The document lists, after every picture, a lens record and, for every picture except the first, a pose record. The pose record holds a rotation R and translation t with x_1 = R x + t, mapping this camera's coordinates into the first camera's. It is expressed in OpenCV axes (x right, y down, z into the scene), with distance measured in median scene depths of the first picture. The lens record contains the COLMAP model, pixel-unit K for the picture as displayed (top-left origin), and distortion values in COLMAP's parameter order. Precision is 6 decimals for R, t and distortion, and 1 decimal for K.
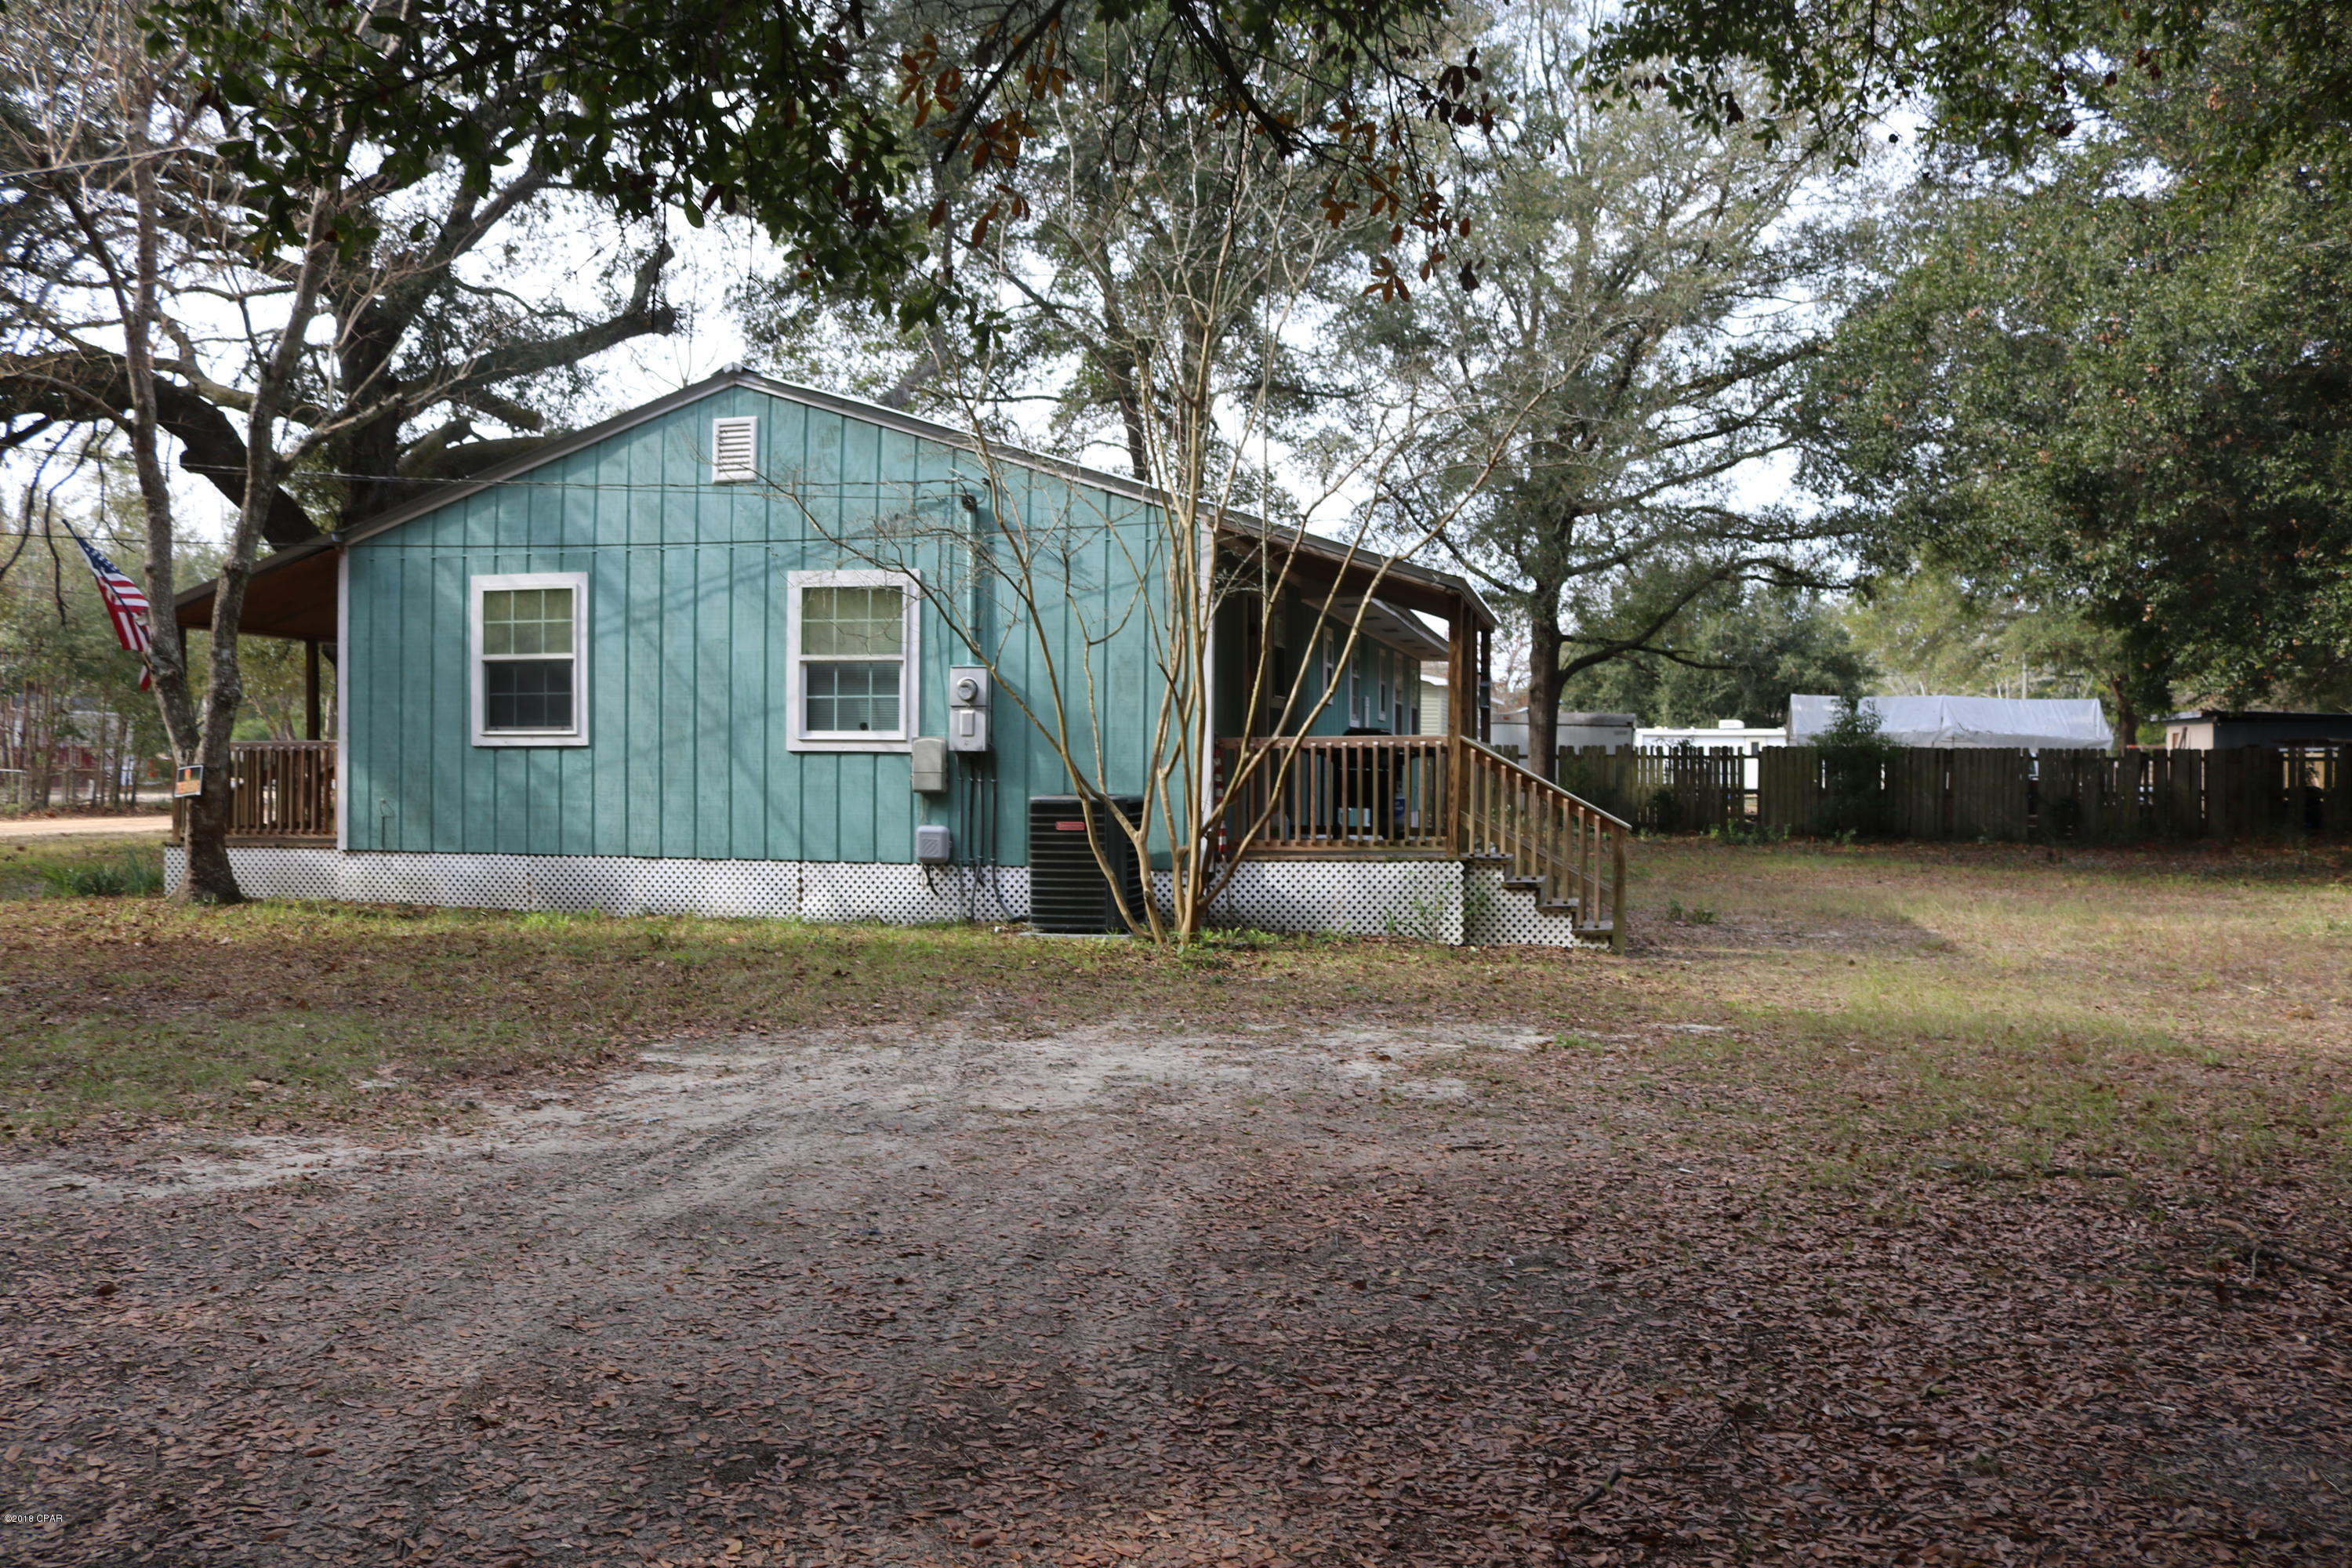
lens RADIAL K [[1934.3, 0, 1176.0], [0, 1934.3, 784.0], [0, 0, 1]] dist [-0.006266, -0.002374]
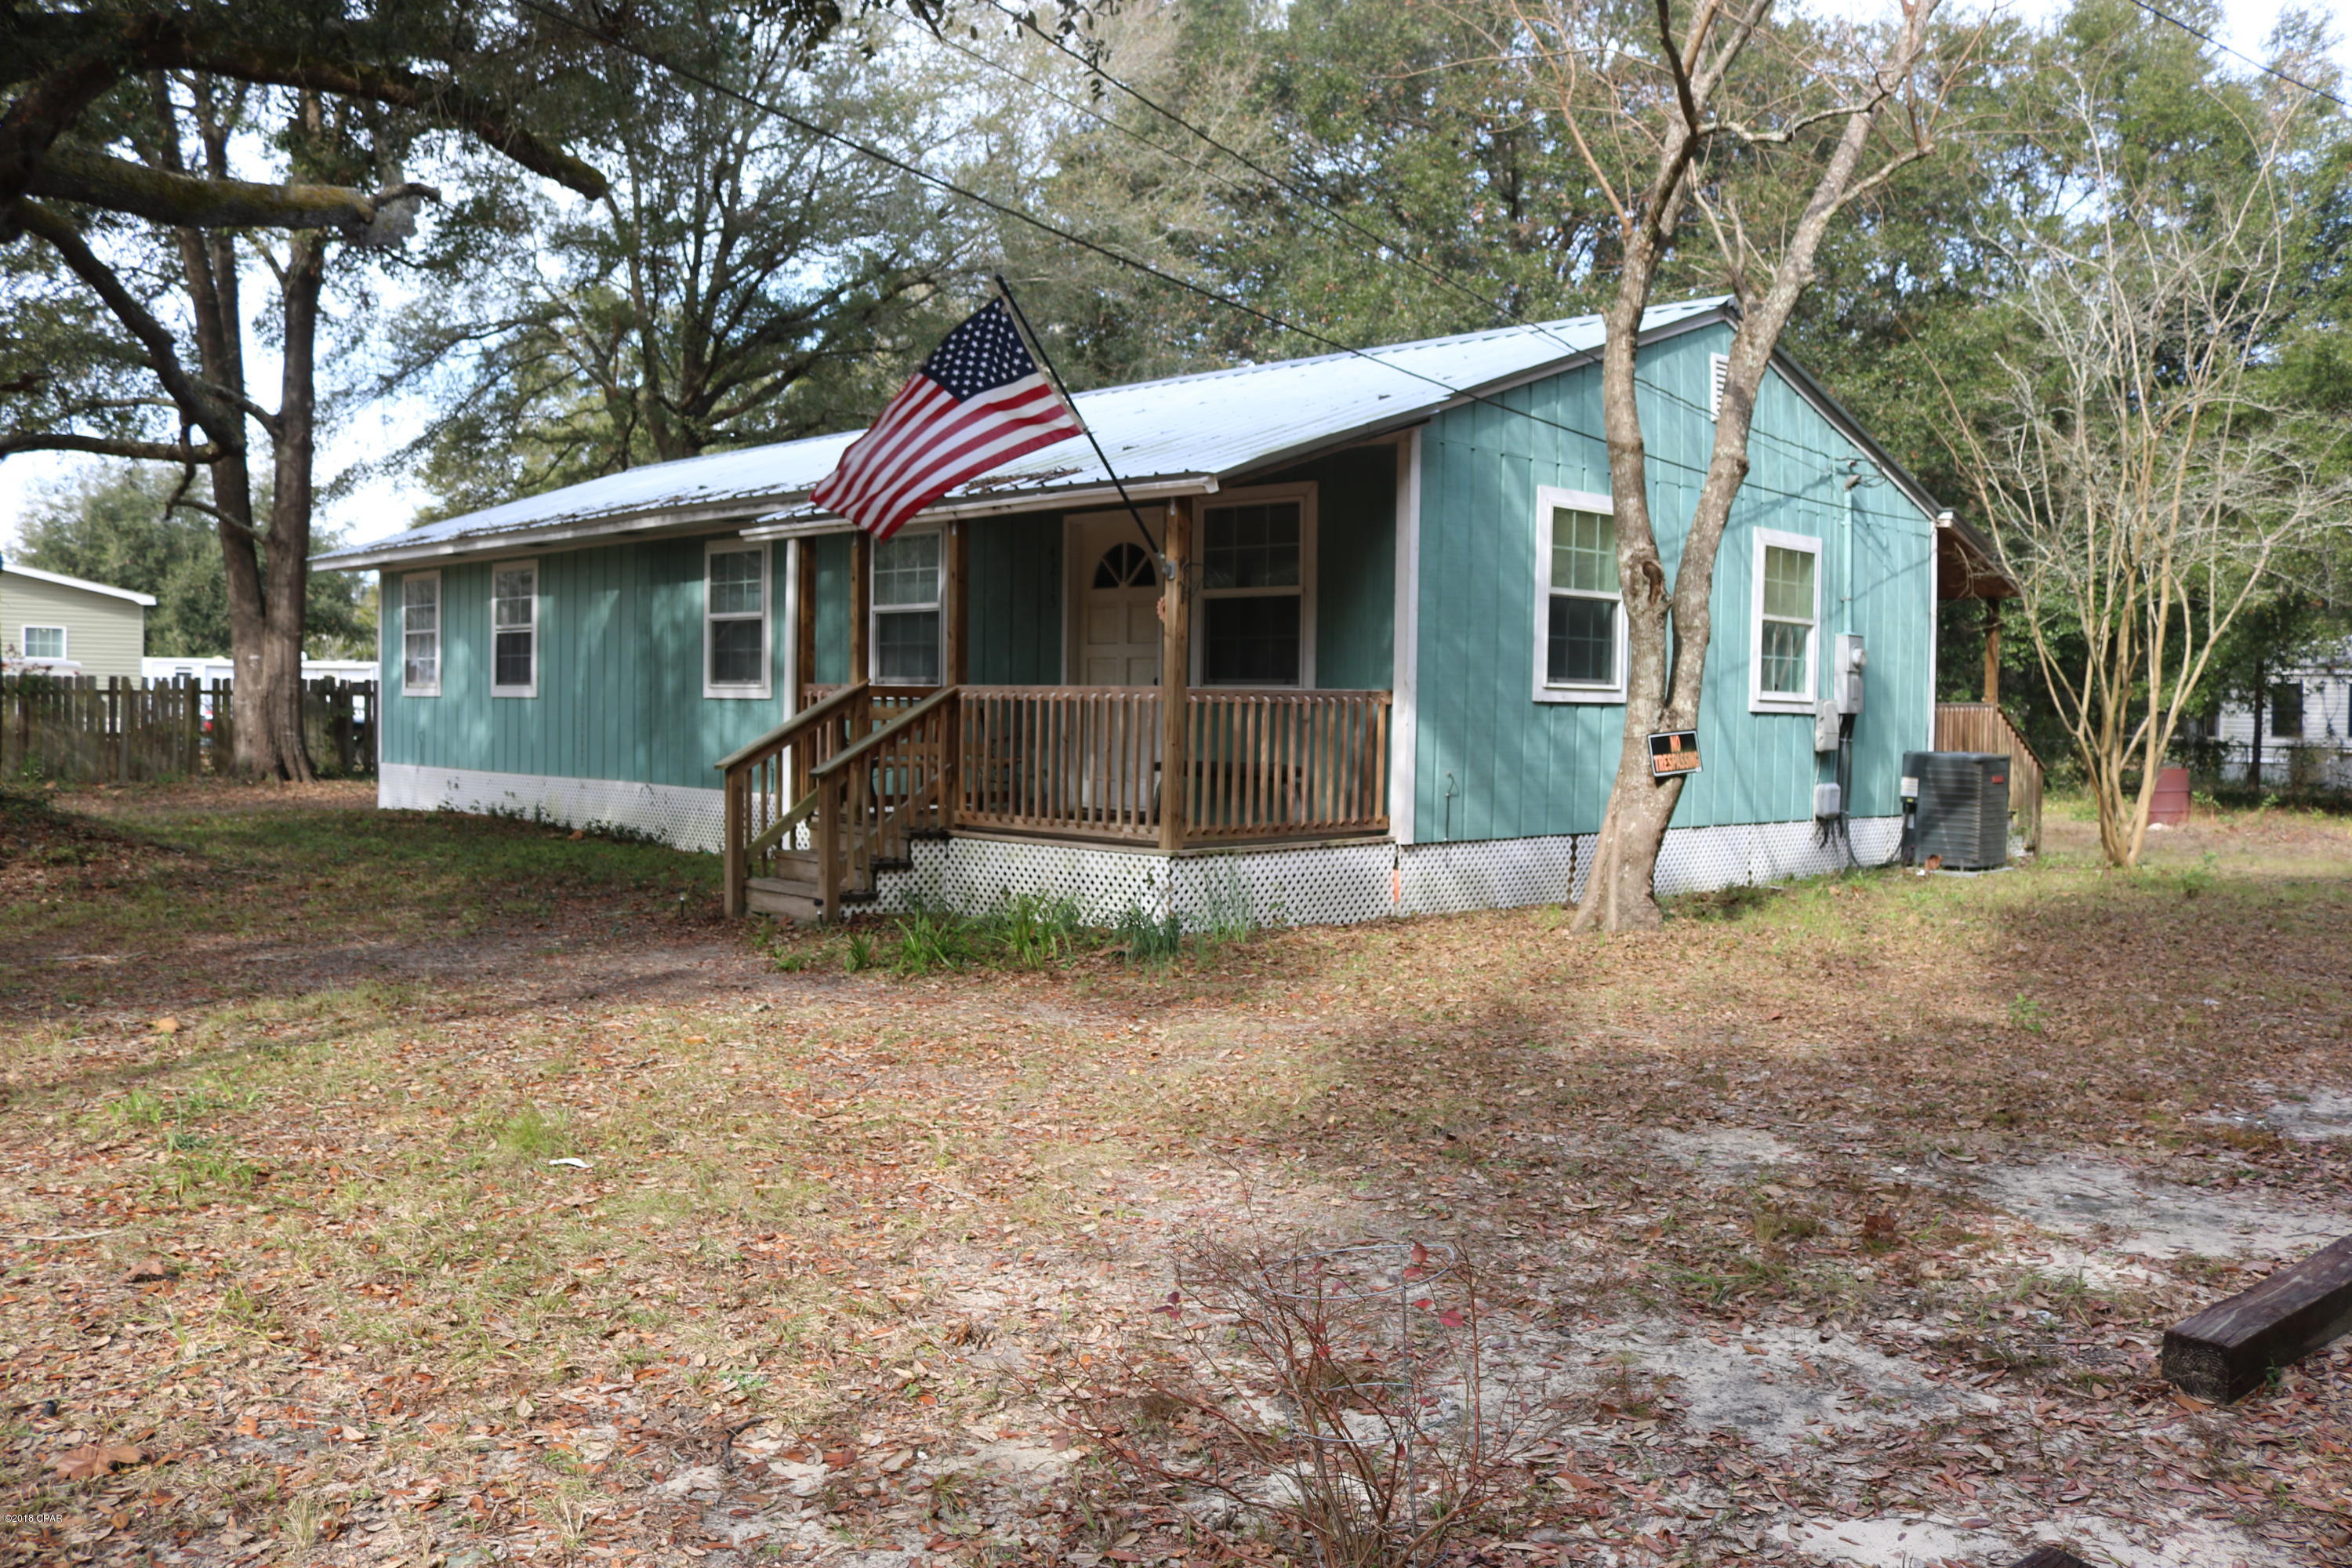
lens RADIAL K [[1934.3, 0, 1176.0], [0, 1934.3, 784.0], [0, 0, 1]] dist [-0.006266, -0.002374]
pose [[0.585835, -0.022985, 0.810105, -1.115501], [-0.004000, 0.999504, 0.031251, -0.010254], [-0.810421, -0.021549, 0.585452, 0.672485]]
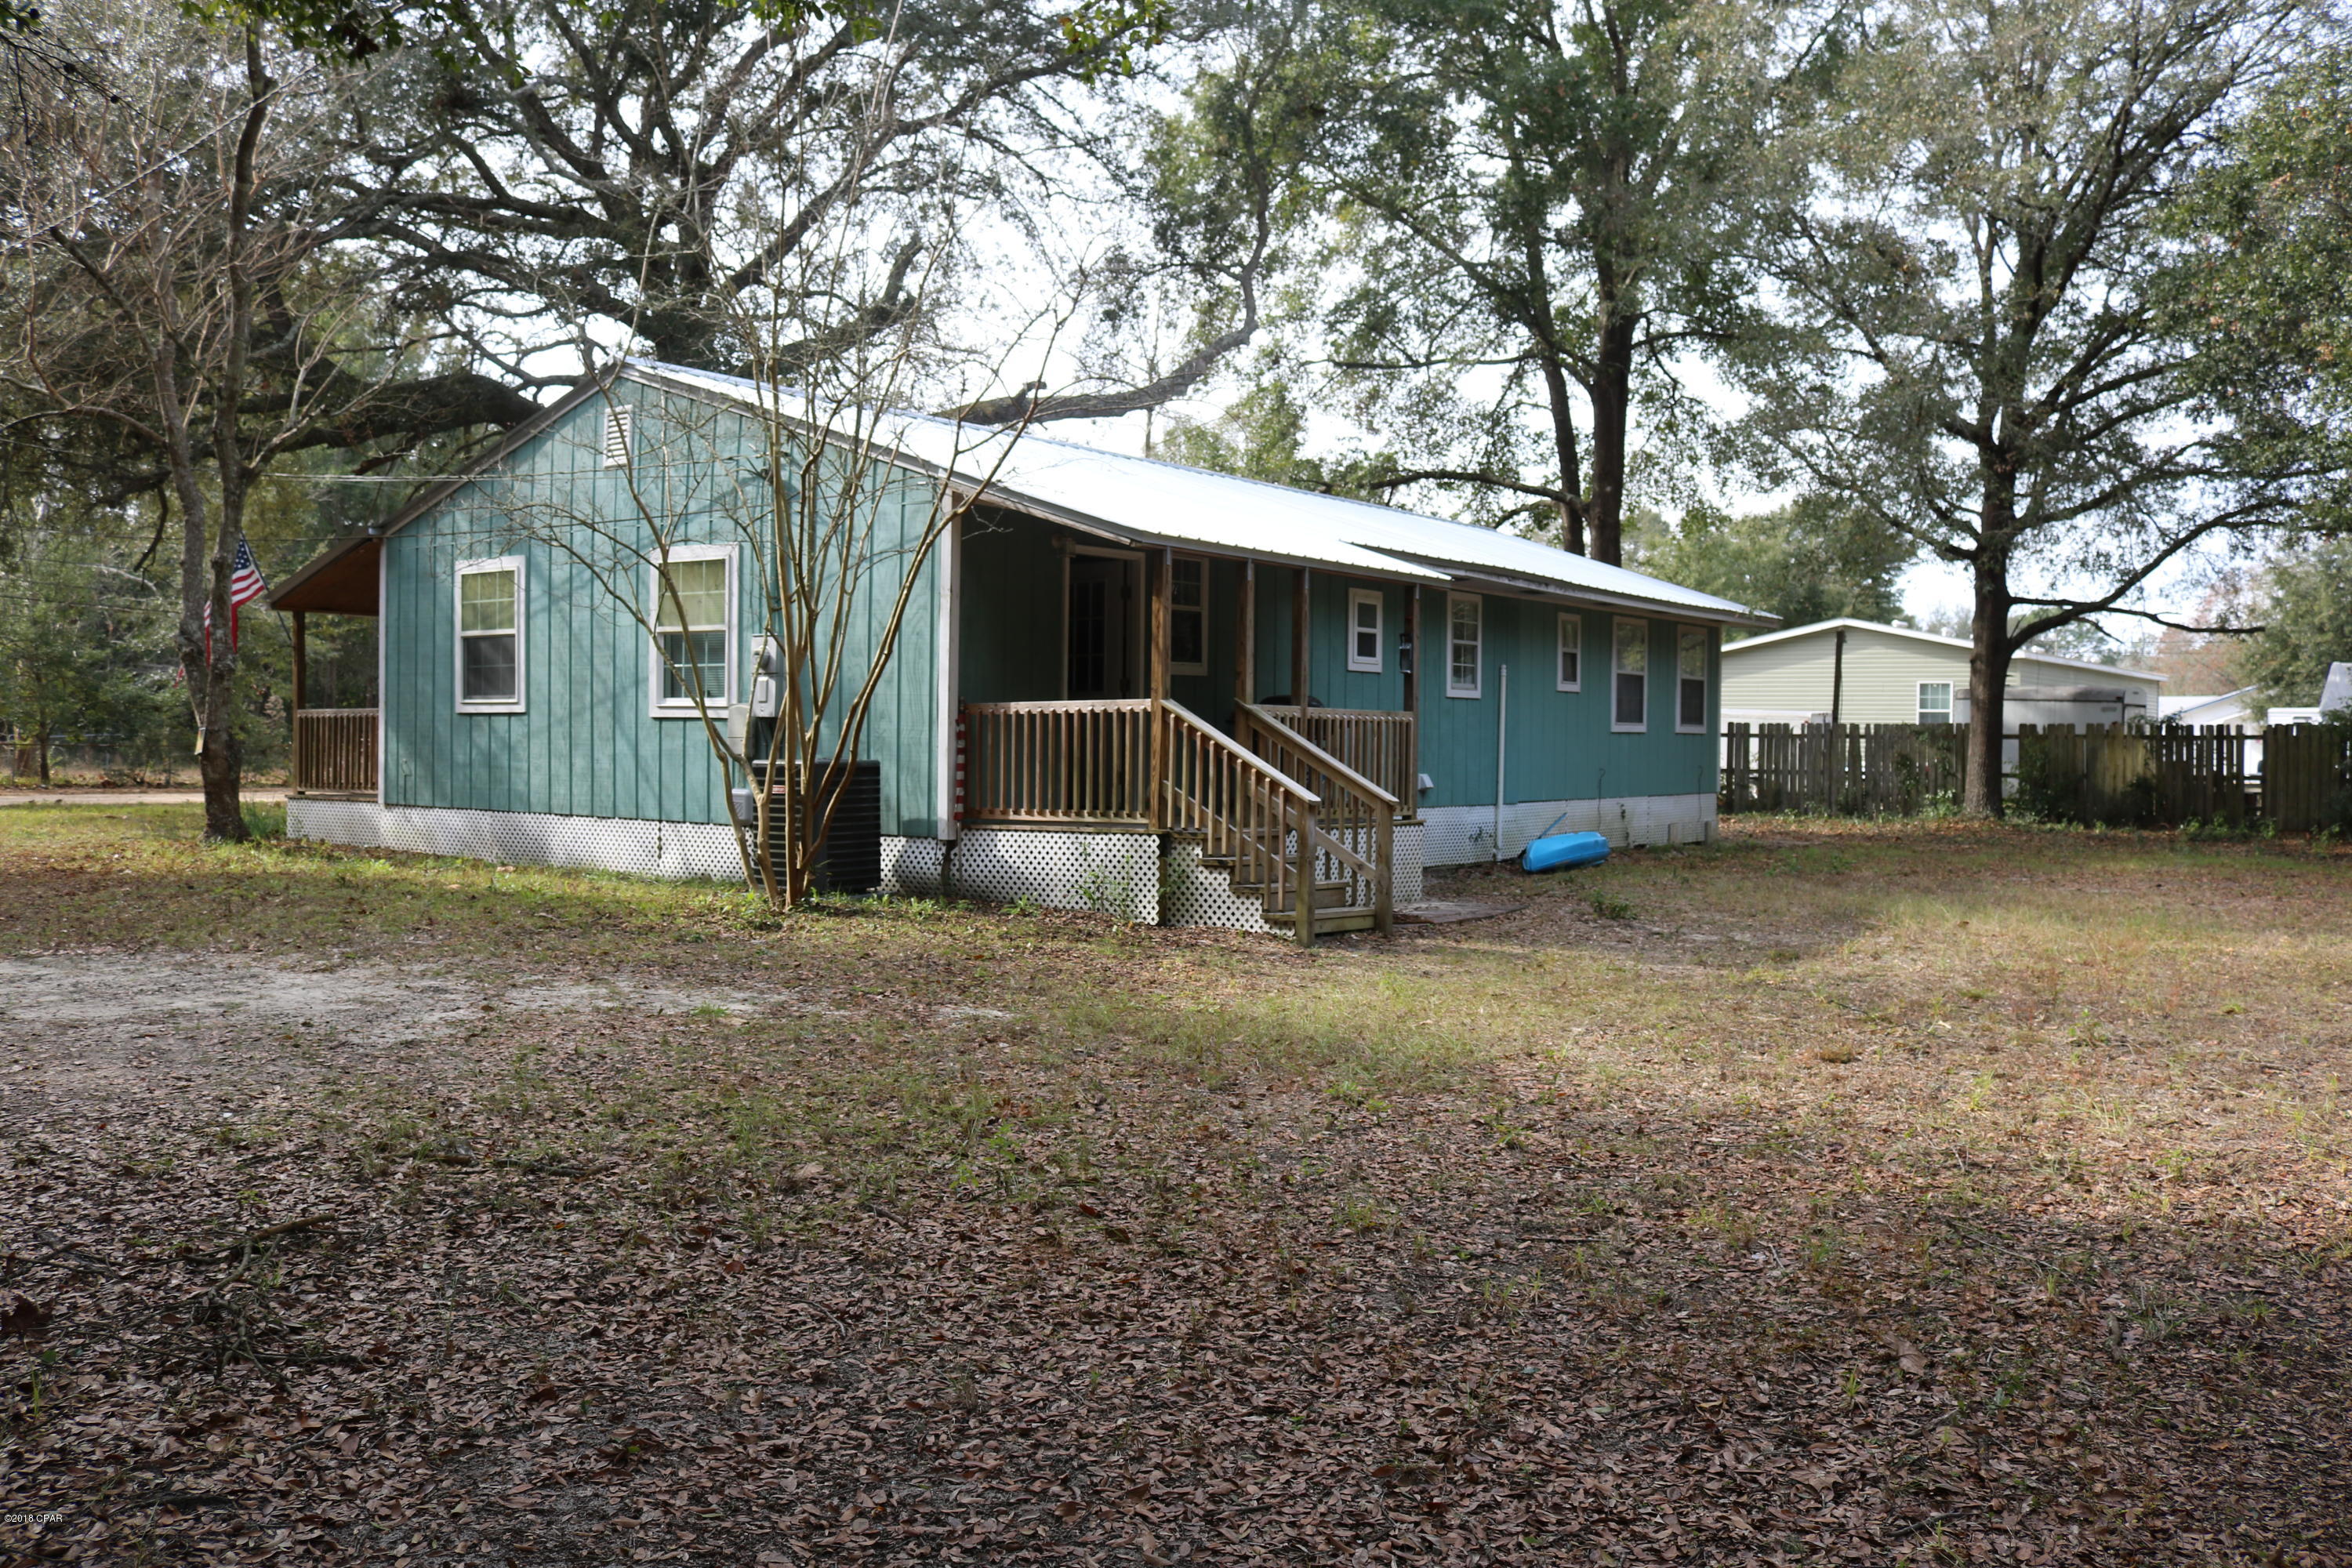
lens RADIAL K [[1934.3, 0, 1176.0], [0, 1934.3, 784.0], [0, 0, 1]] dist [-0.006266, -0.002374]
pose [[0.914643, 0.014699, -0.403995, 0.488932], [-0.011292, 0.999878, 0.010816, 0.004891], [0.404104, -0.005331, 0.914697, 0.141078]]
